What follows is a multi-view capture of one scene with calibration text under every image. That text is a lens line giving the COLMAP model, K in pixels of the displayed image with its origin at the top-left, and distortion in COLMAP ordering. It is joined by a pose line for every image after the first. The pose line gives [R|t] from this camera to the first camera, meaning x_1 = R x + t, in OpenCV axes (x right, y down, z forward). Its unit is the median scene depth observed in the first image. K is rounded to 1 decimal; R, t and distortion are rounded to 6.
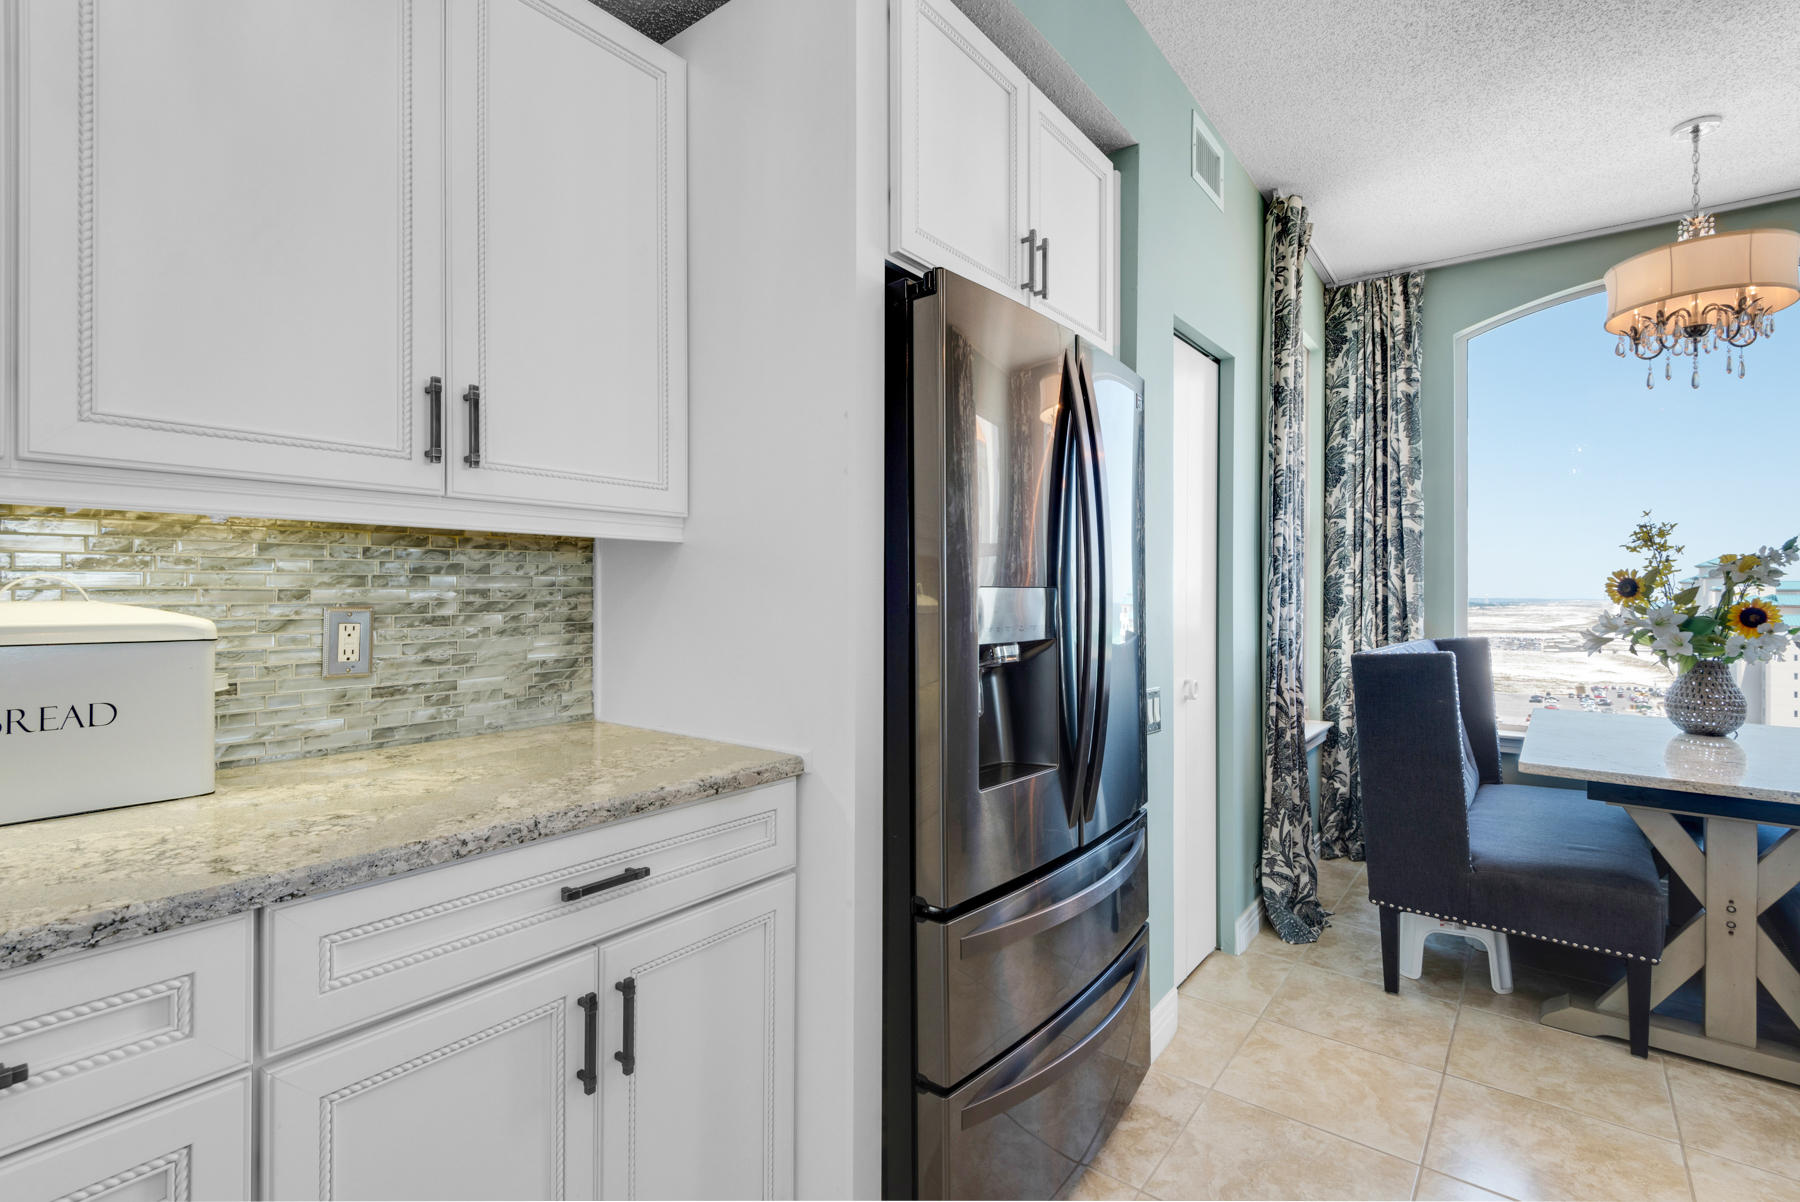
lens RADIAL K [[824.9, 0, 900.5], [0, 824.9, 590.5], [0, 0, 1]] dist [0.017955, -0.007421]
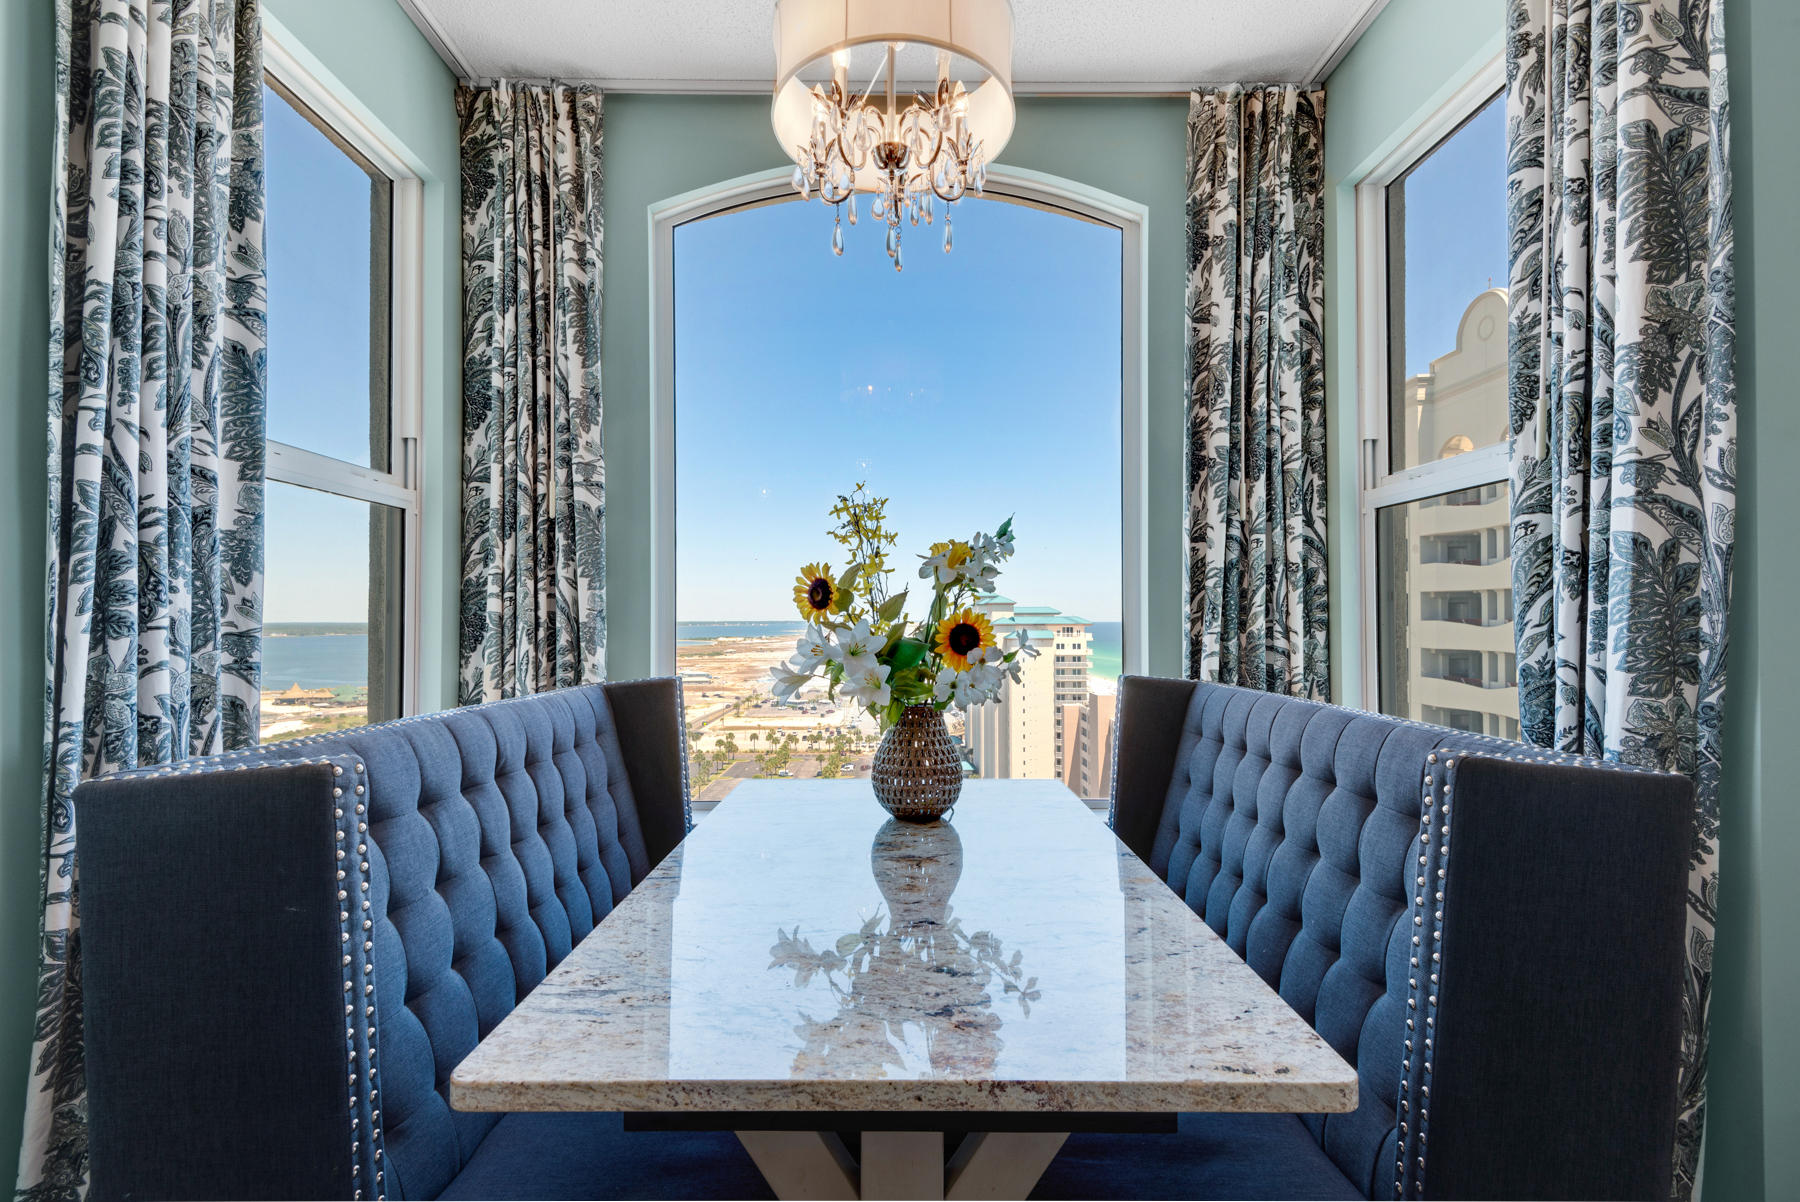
lens RADIAL K [[824.9, 0, 895.0], [0, 824.9, 610.7], [0, 0, 1]] dist [0.017955, -0.007421]
pose [[0.785543, -0.002160, 0.618803, 0.412521], [0.006455, 0.999968, -0.004703, 0.009099], [-0.618773, 0.007688, 0.785532, 0.375114]]
